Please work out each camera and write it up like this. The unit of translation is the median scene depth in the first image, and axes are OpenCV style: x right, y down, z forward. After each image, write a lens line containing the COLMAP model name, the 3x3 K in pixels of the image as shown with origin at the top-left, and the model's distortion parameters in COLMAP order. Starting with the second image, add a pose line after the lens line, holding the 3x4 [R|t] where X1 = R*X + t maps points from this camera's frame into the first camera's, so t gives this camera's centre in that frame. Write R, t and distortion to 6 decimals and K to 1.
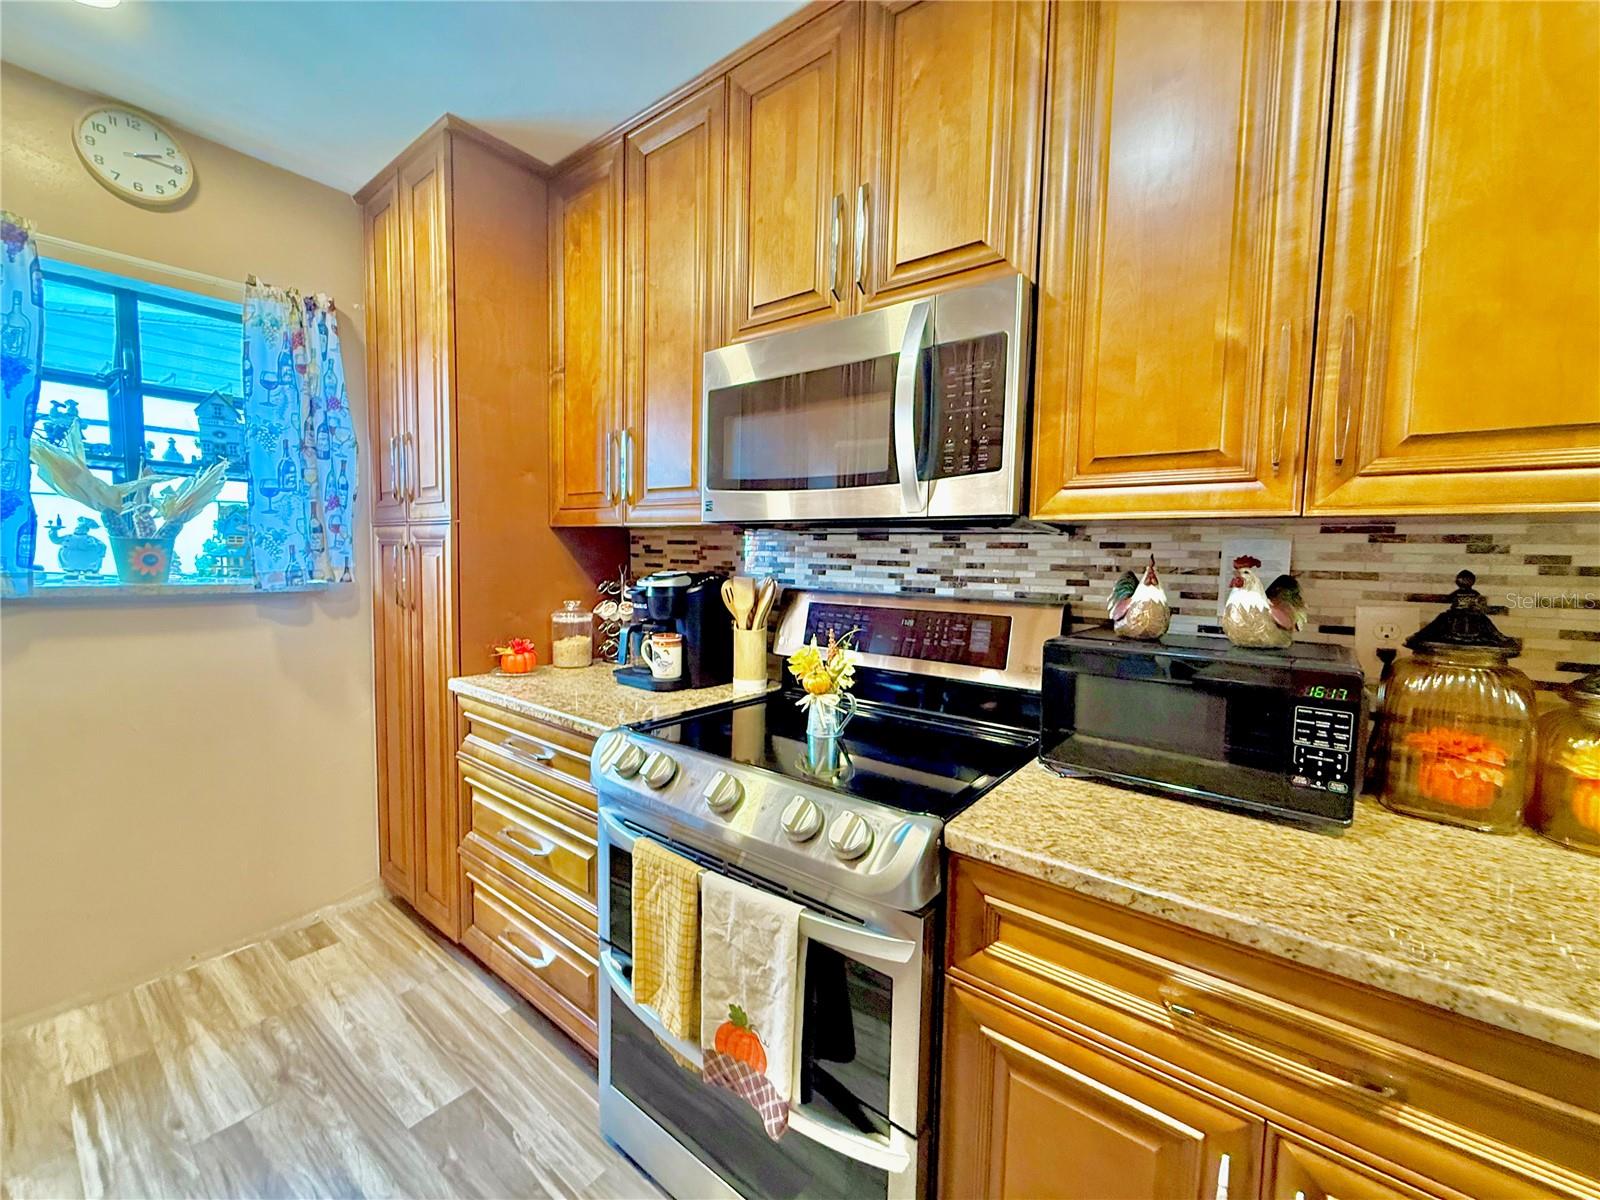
lens RADIAL K [[638.4, 0, 800.4], [0, 638.4, 598.7], [0, 0, 1]] dist [0.000978, -0.000478]
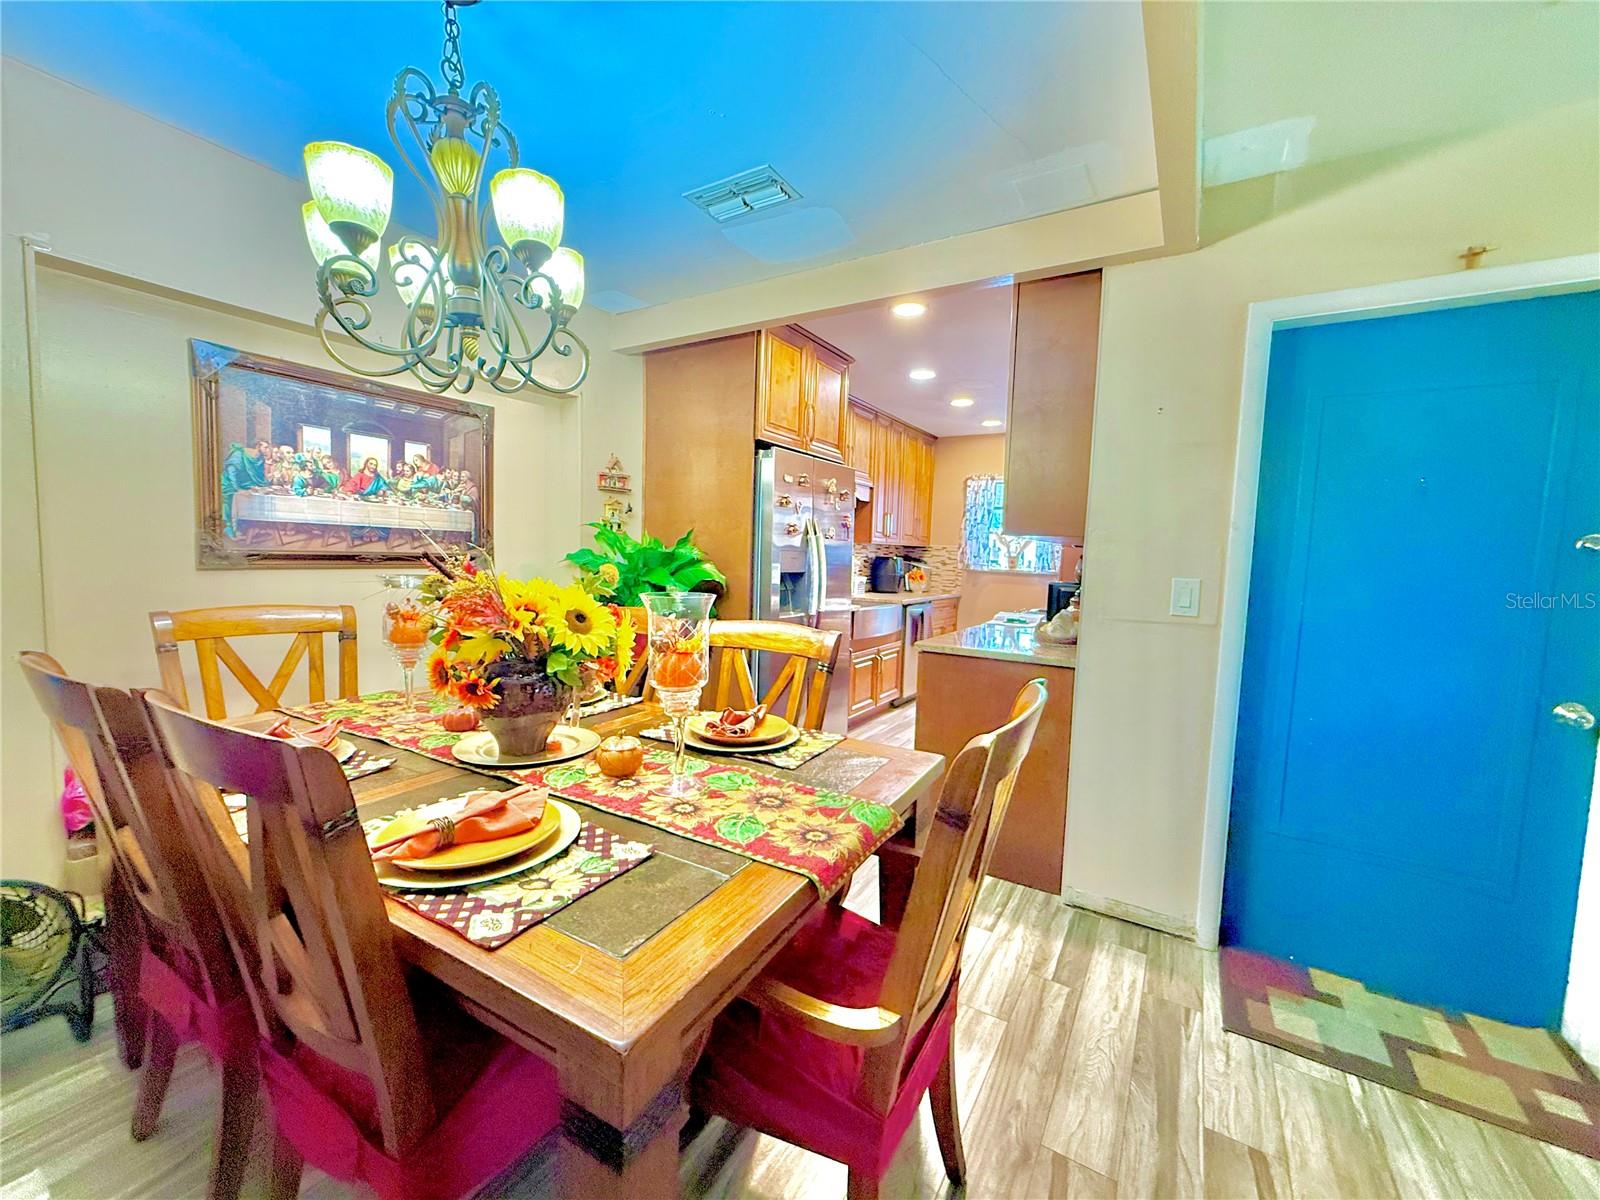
lens RADIAL K [[638.4, 0, 796.3], [0, 638.4, 596.6], [0, 0, 1]] dist [0.000978, -0.000478]
pose [[0.095382, 0.052202, -0.994071, 2.080250], [-0.101435, 0.993936, 0.042462, 0.087182], [0.990259, 0.096783, 0.100099, -0.419276]]
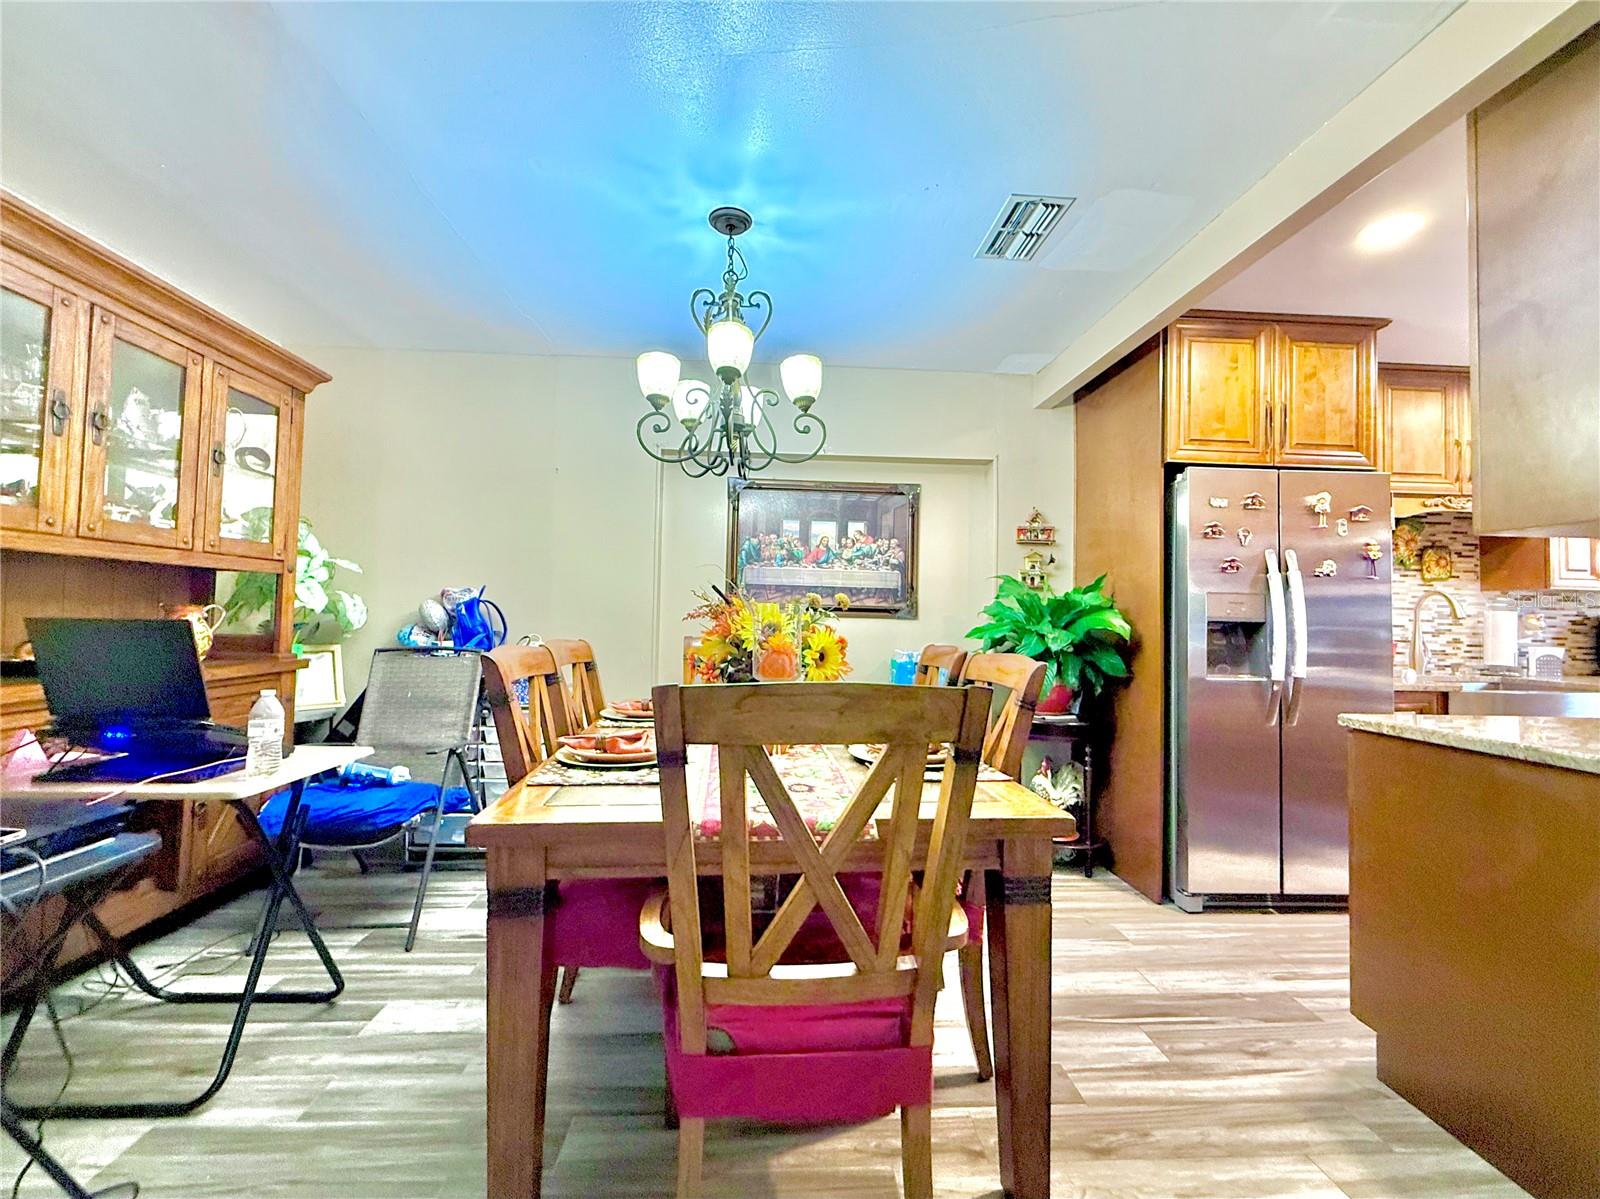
lens RADIAL K [[638.4, 0, 815.6], [0, 638.4, 597.5], [0, 0, 1]] dist [0.000978, -0.000478]
pose [[-0.758132, -0.055721, -0.649716, 1.862877], [-0.082852, 0.996499, 0.011215, 0.101813], [0.646816, 0.062332, -0.760094, 0.180852]]
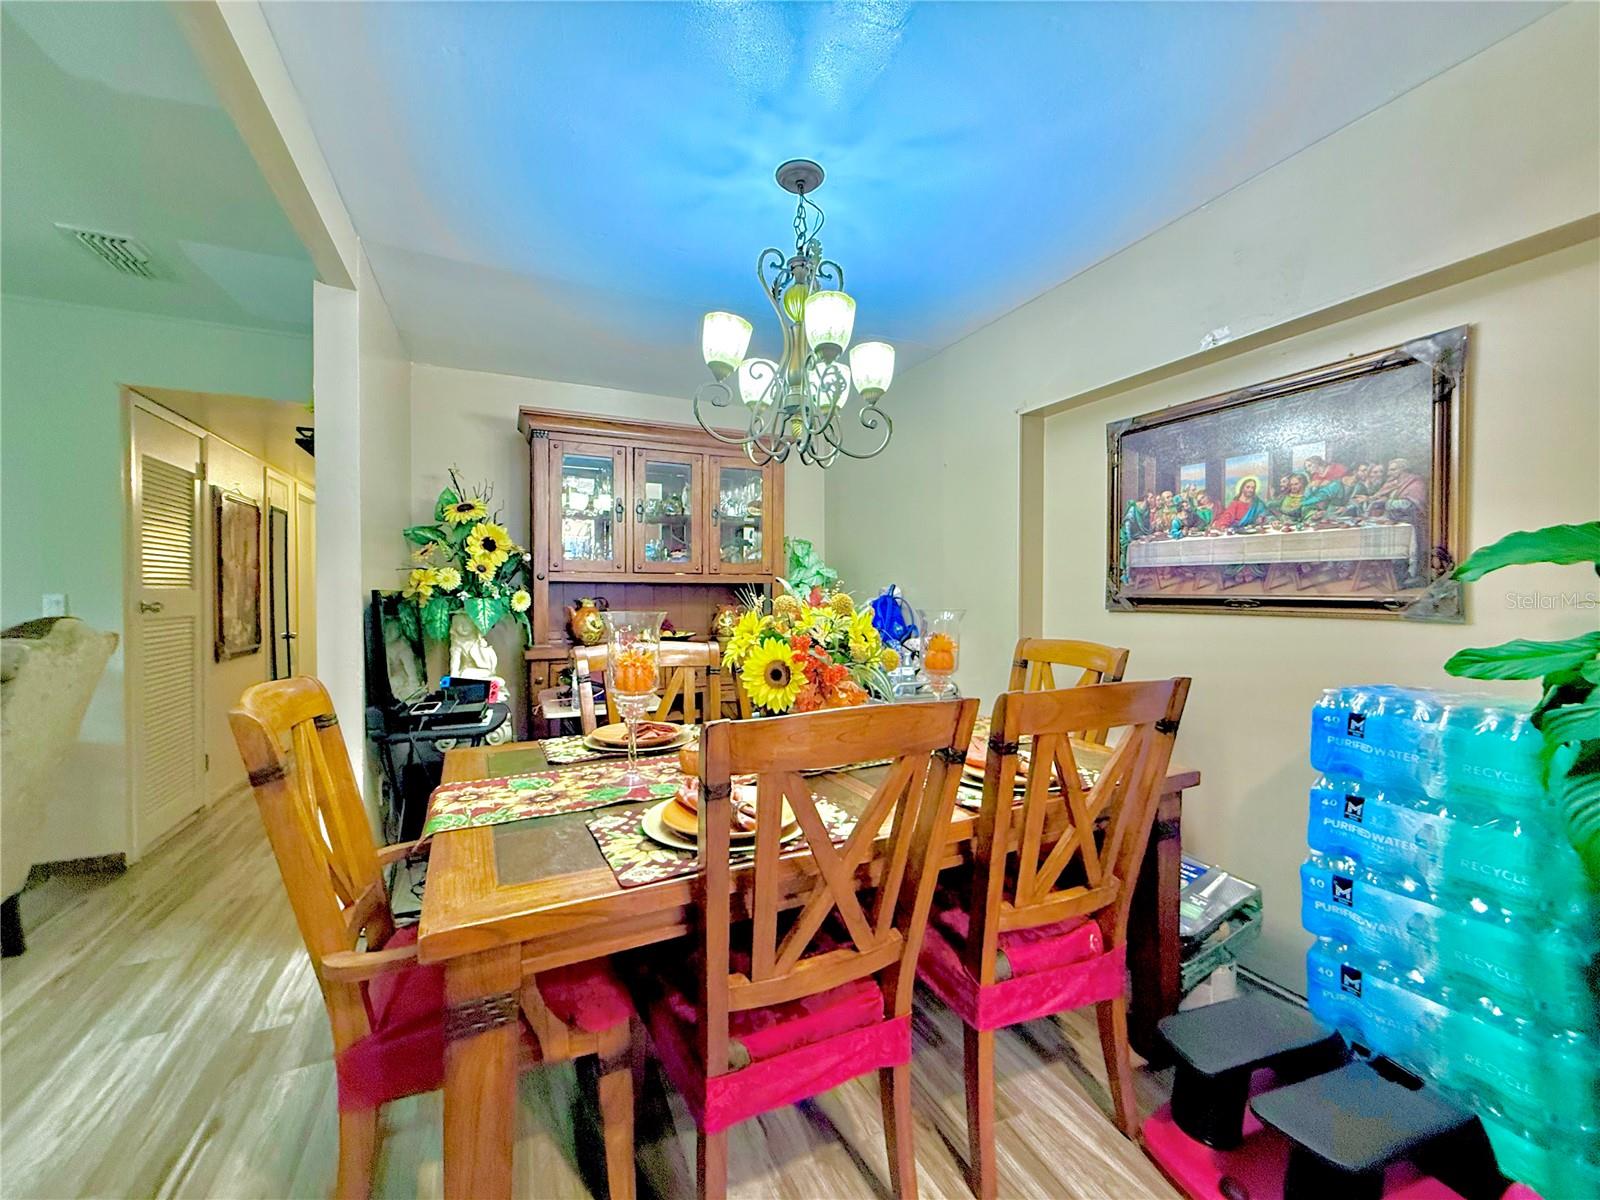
lens RADIAL K [[638.4, 0, 800.1], [0, 638.4, 596.3], [0, 0, 1]] dist [0.000978, -0.000478]
pose [[-0.883524, -0.023683, 0.467786, 0.847749], [0.015279, 0.996732, 0.079319, 0.046655], [-0.468136, 0.077228, -0.880275, 0.123429]]
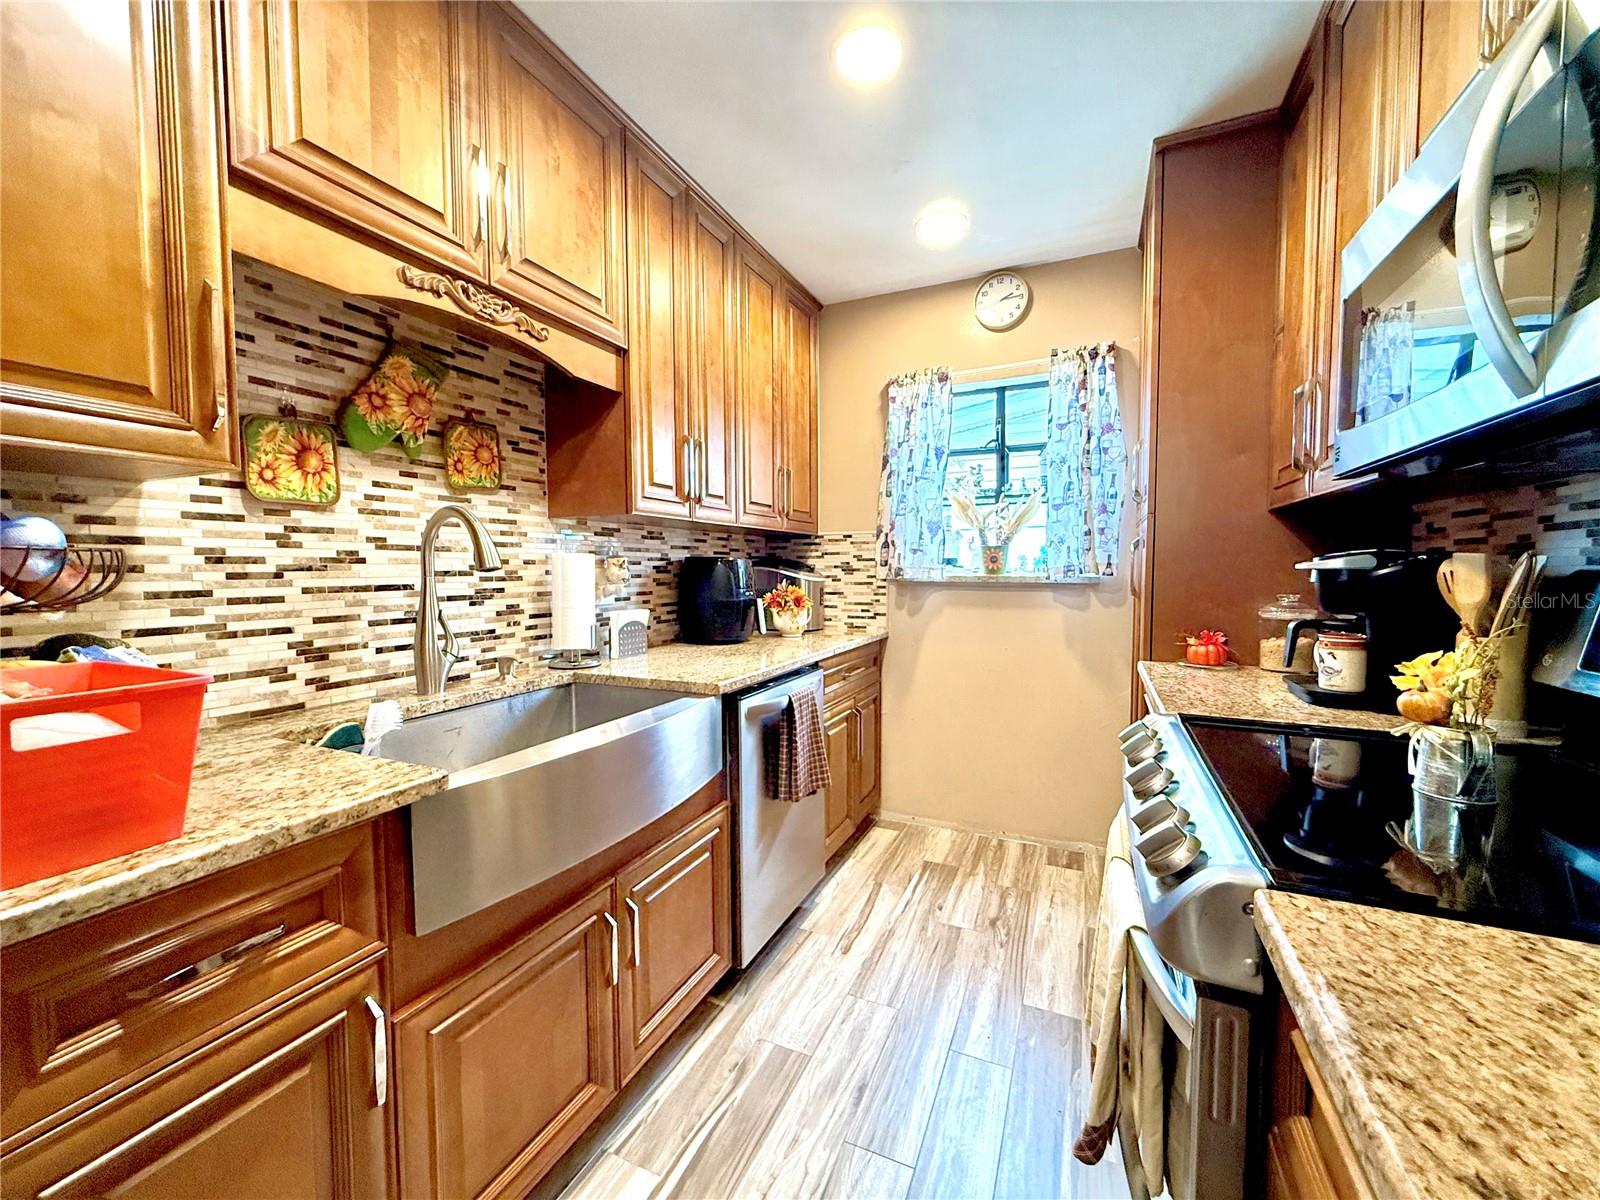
lens RADIAL K [[638.4, 0, 802.3], [0, 638.4, 600.9], [0, 0, 1]] dist [0.000978, -0.000478]
pose [[0.232985, 0.028901, -0.972051, 0.345931], [-0.060322, 0.998063, 0.015216, 0.040959], [0.970608, 0.055091, 0.234277, 0.183753]]
